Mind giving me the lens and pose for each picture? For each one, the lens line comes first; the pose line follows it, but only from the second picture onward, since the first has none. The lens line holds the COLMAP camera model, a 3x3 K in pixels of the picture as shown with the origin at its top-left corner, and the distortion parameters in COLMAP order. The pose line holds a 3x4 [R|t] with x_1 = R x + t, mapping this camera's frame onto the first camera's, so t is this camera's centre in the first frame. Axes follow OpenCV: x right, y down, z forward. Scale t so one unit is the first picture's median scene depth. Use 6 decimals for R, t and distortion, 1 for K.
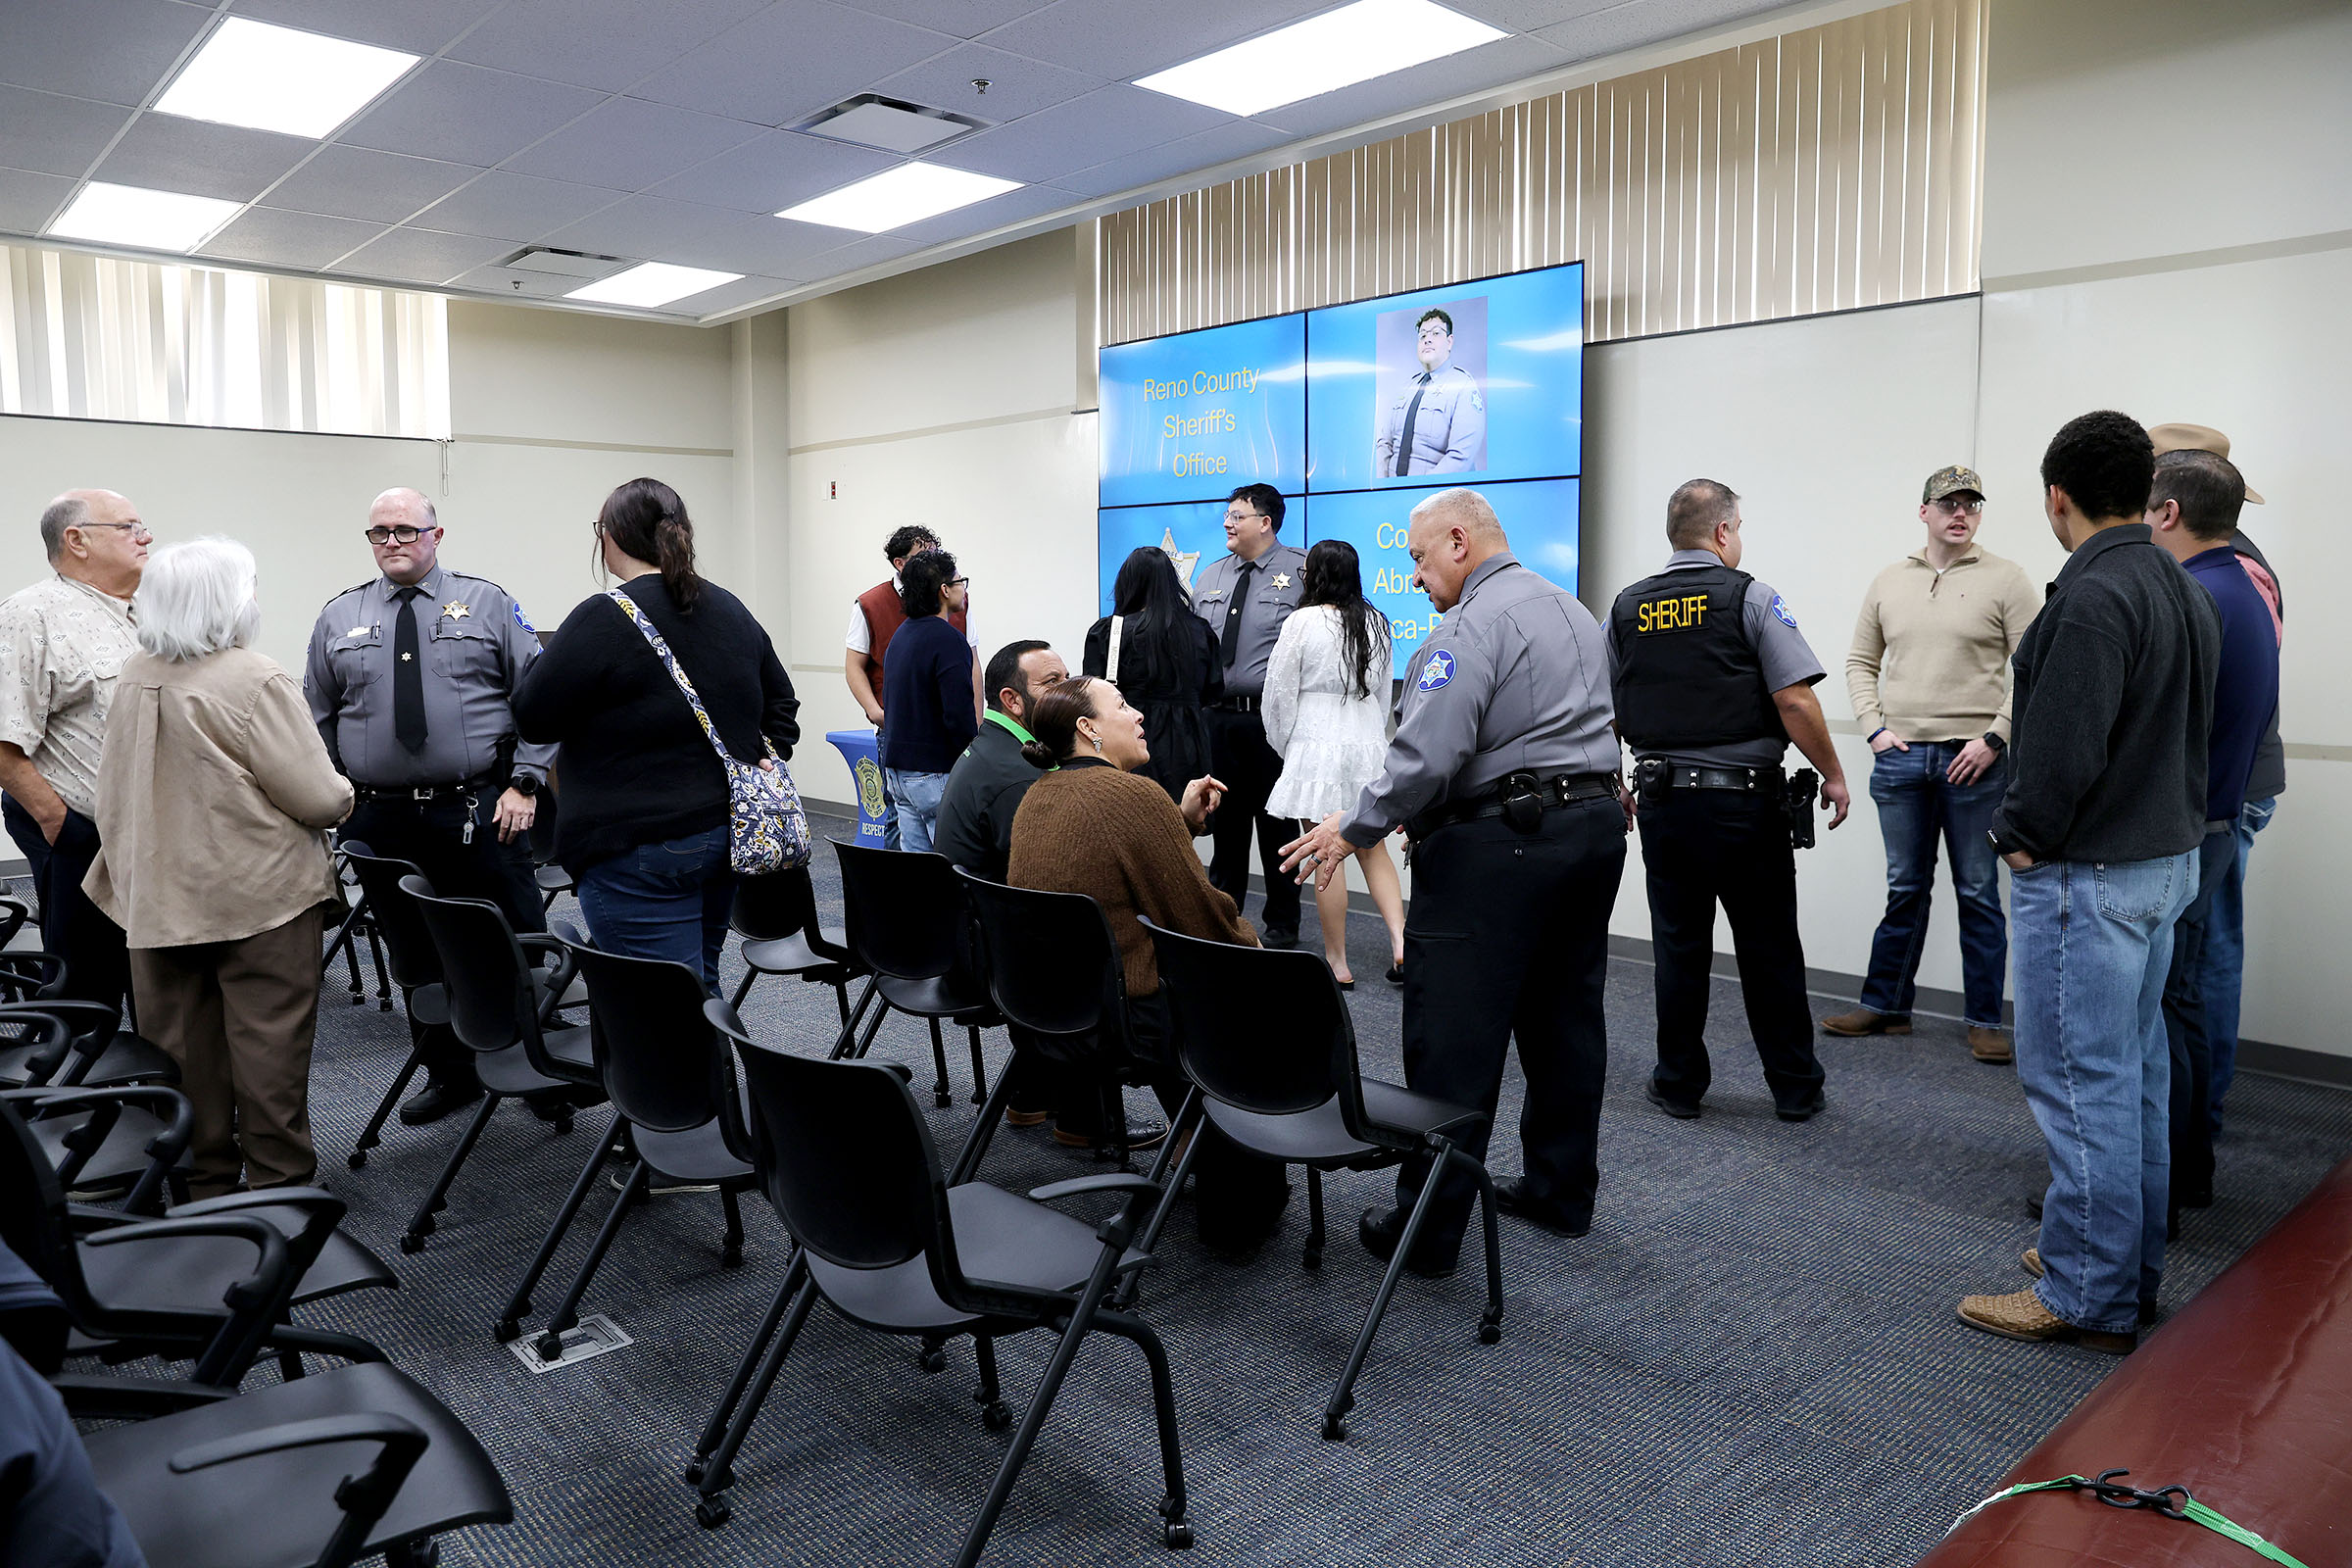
lens RADIAL K [[1587.5, 0, 1178.0], [0, 1587.5, 765.1], [0, 0, 1]] dist [-0.114536, 0.085153]
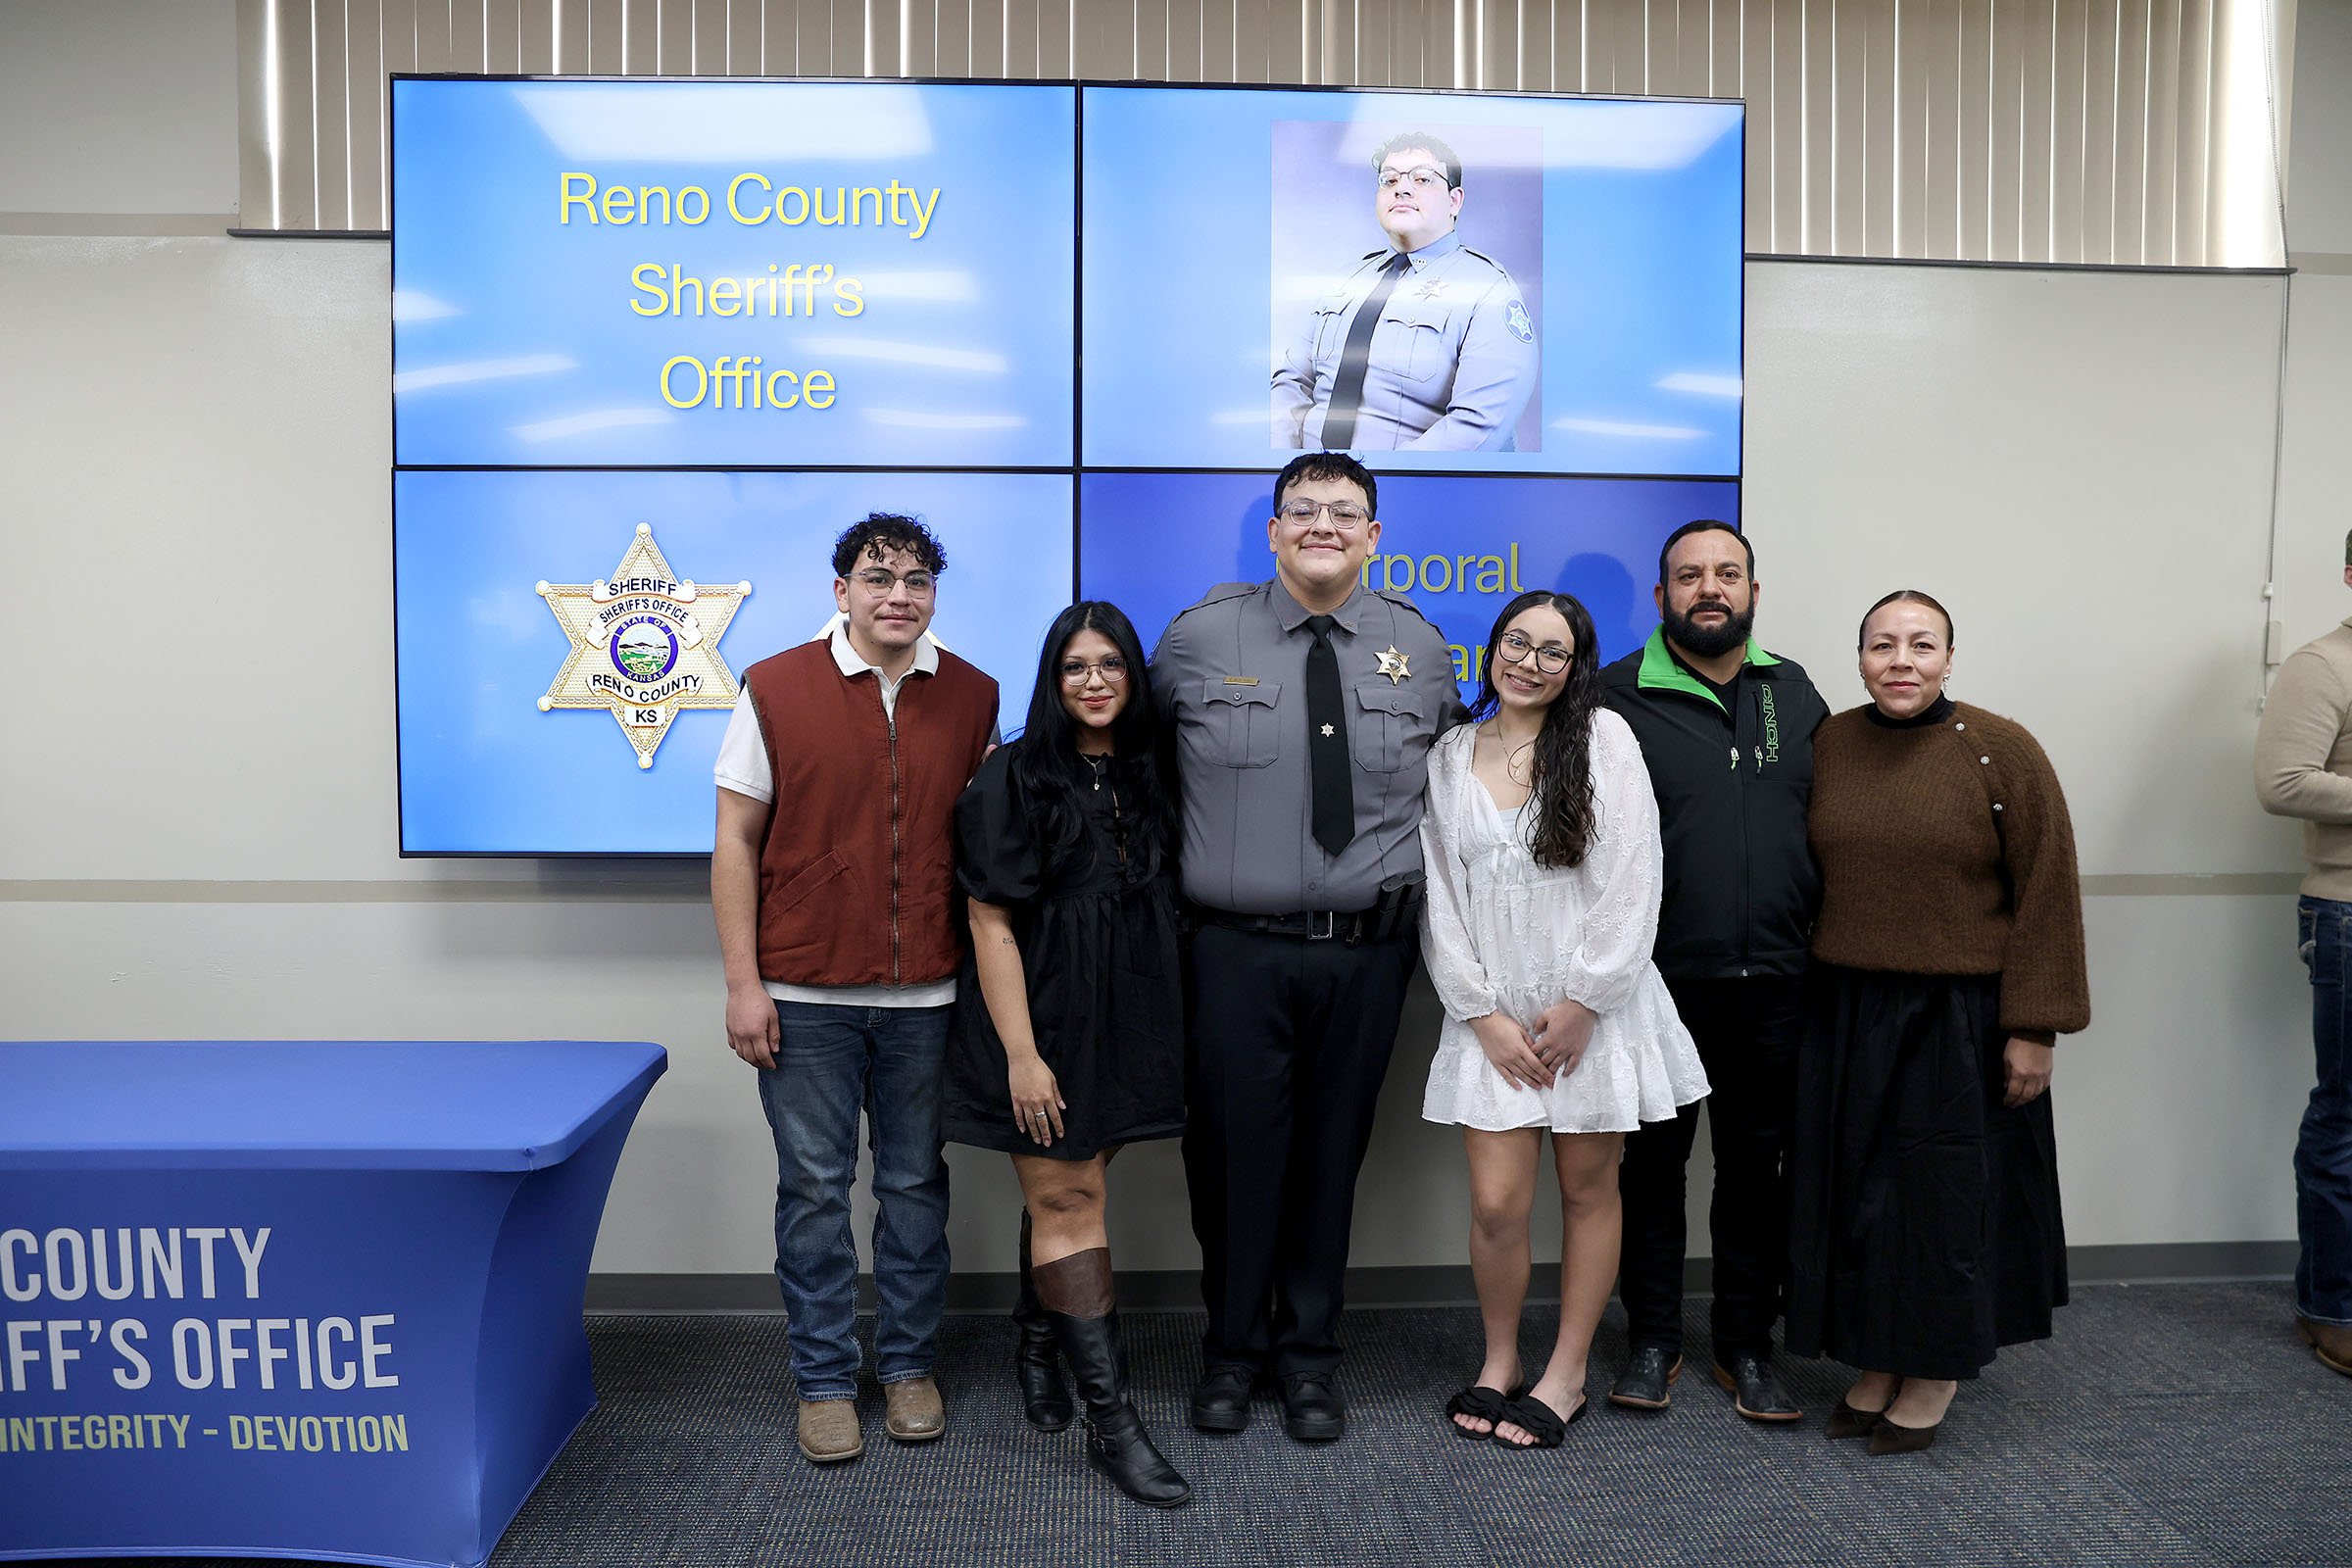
lens RADIAL K [[1639.8, 0, 1176.0], [0, 1639.8, 784.0], [0, 0, 1]] dist [-0.115127, 0.094666]
pose [[0.644008, -0.045558, 0.763661, -0.299019], [0.071295, 0.997455, -0.000618, -0.081309], [-0.761690, 0.054843, 0.645617, 0.723352]]
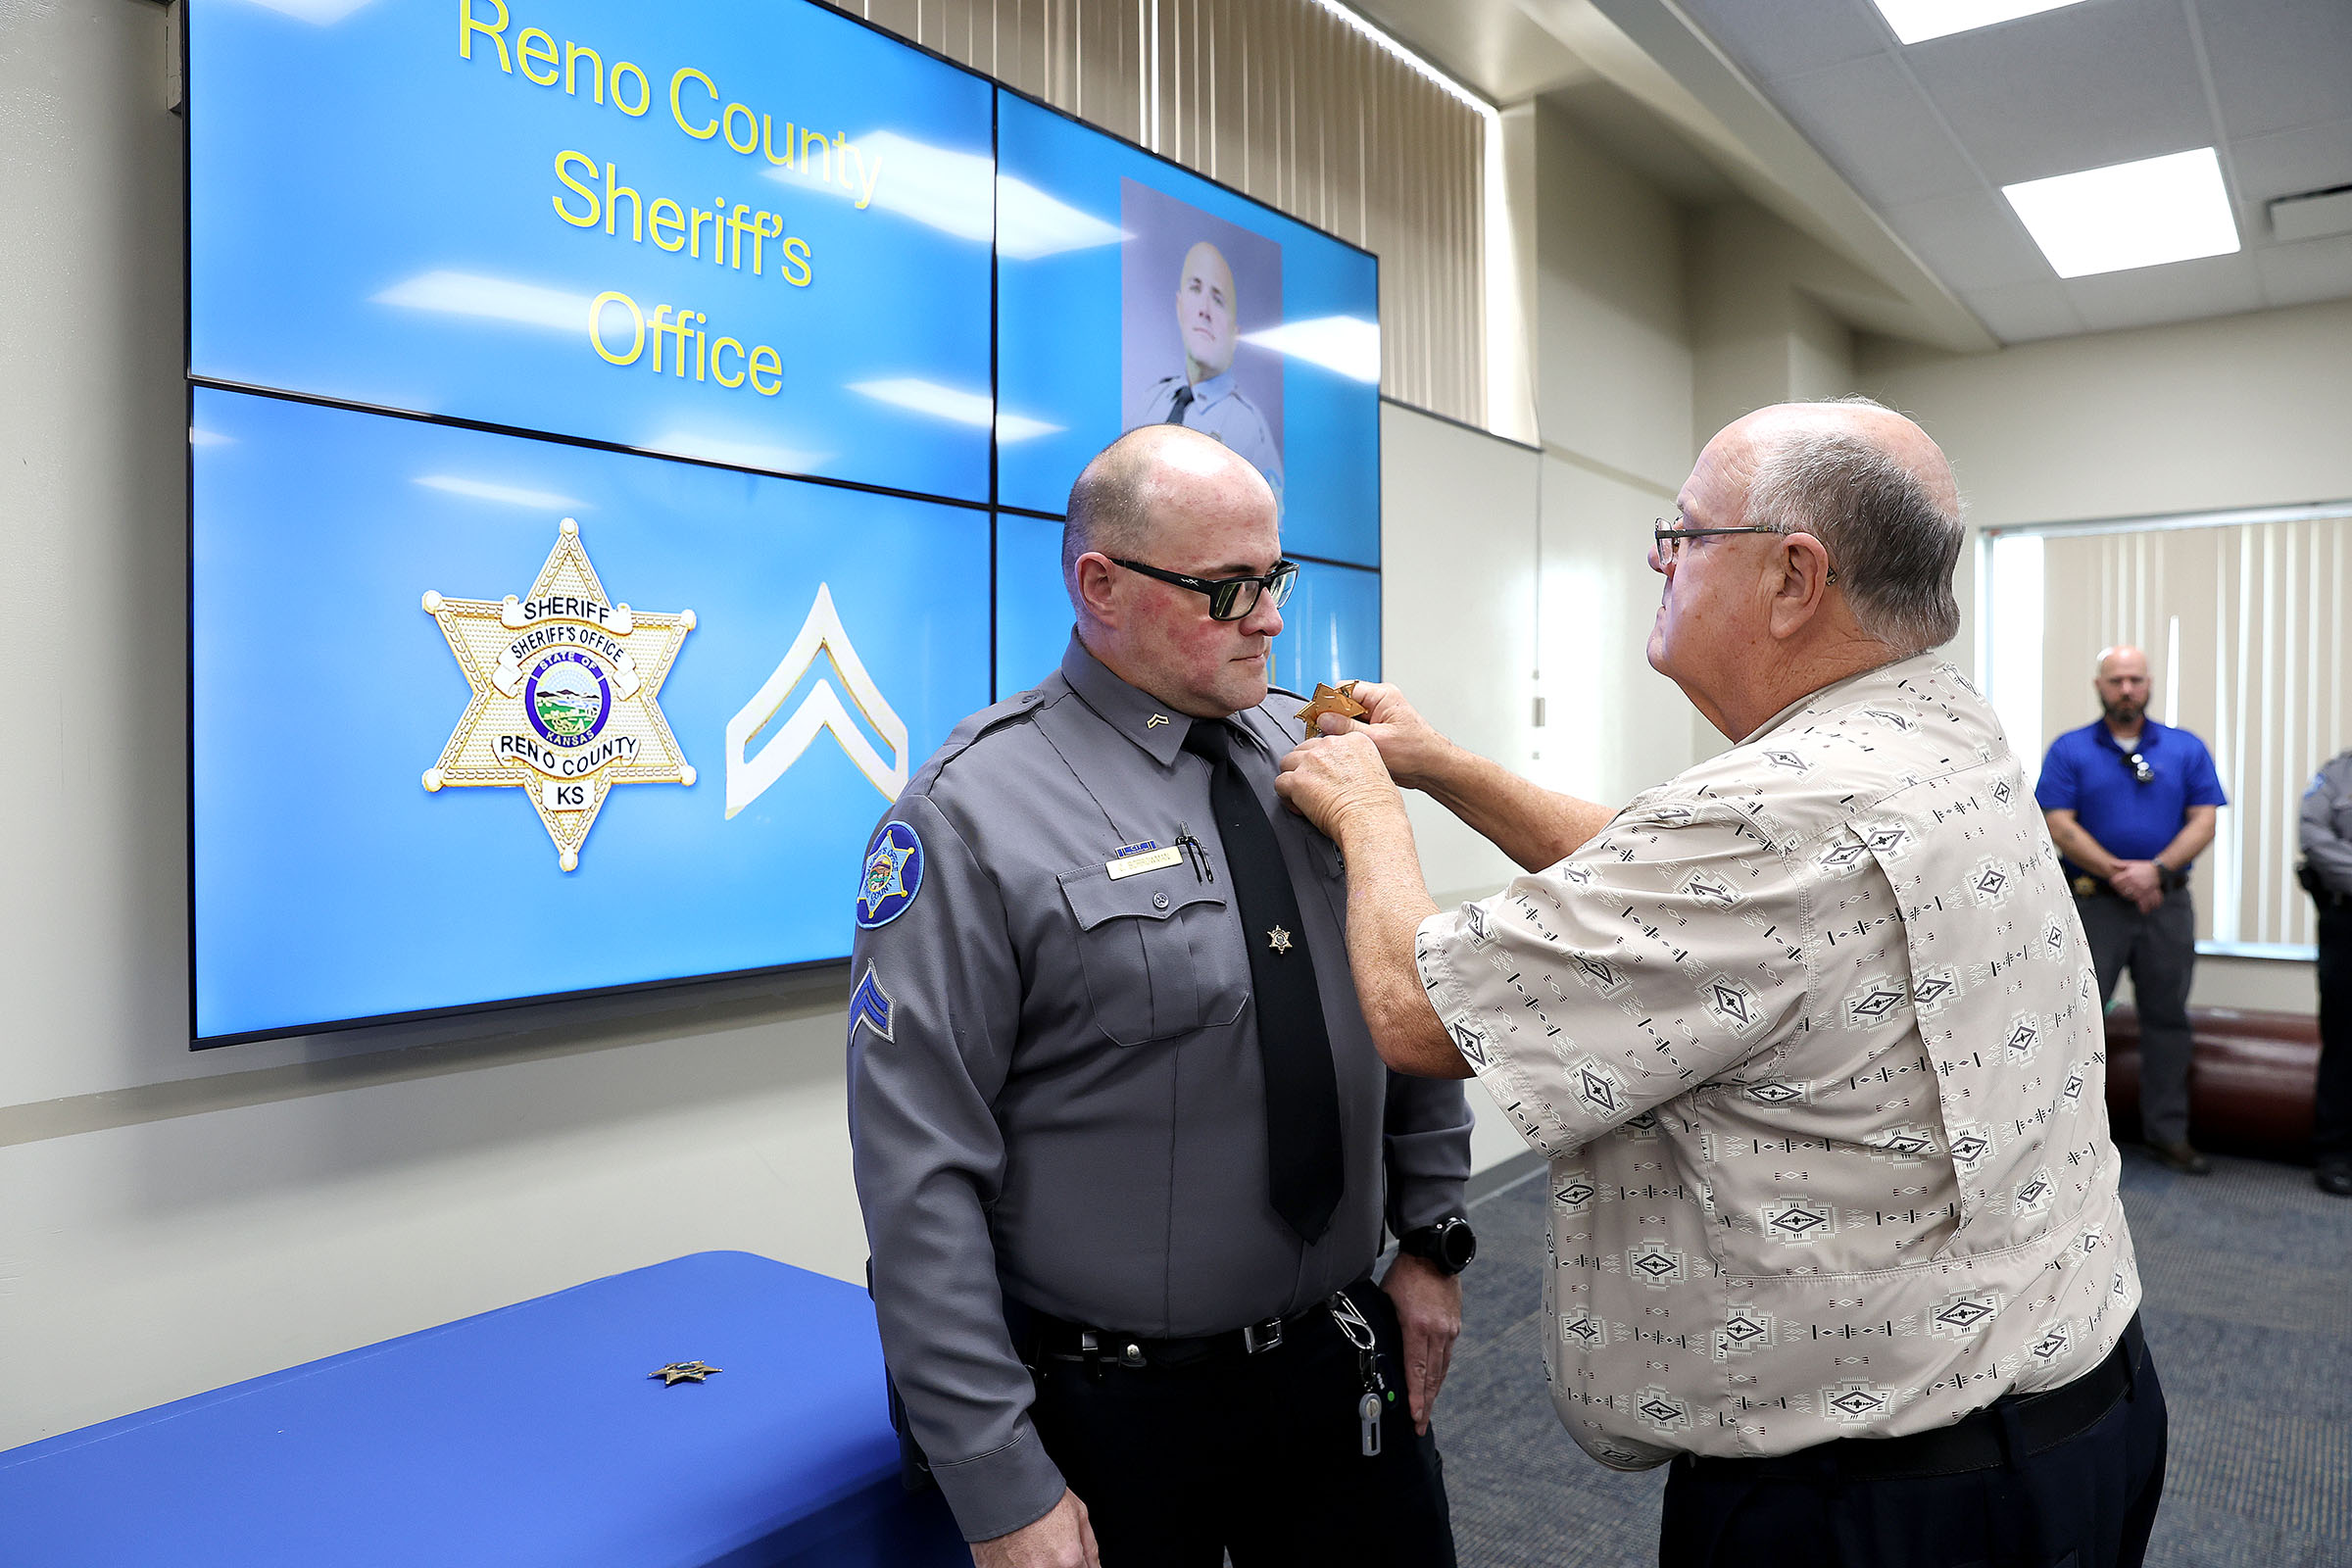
lens RADIAL K [[1639.8, 0, 1176.0], [0, 1639.8, 784.0], [0, 0, 1]] dist [-0.115127, 0.094666]
pose [[-0.167146, -0.024853, 0.985619, -0.388701], [0.095398, 0.994584, 0.041257, -0.120324], [-0.981306, 0.100922, -0.163870, 1.116984]]
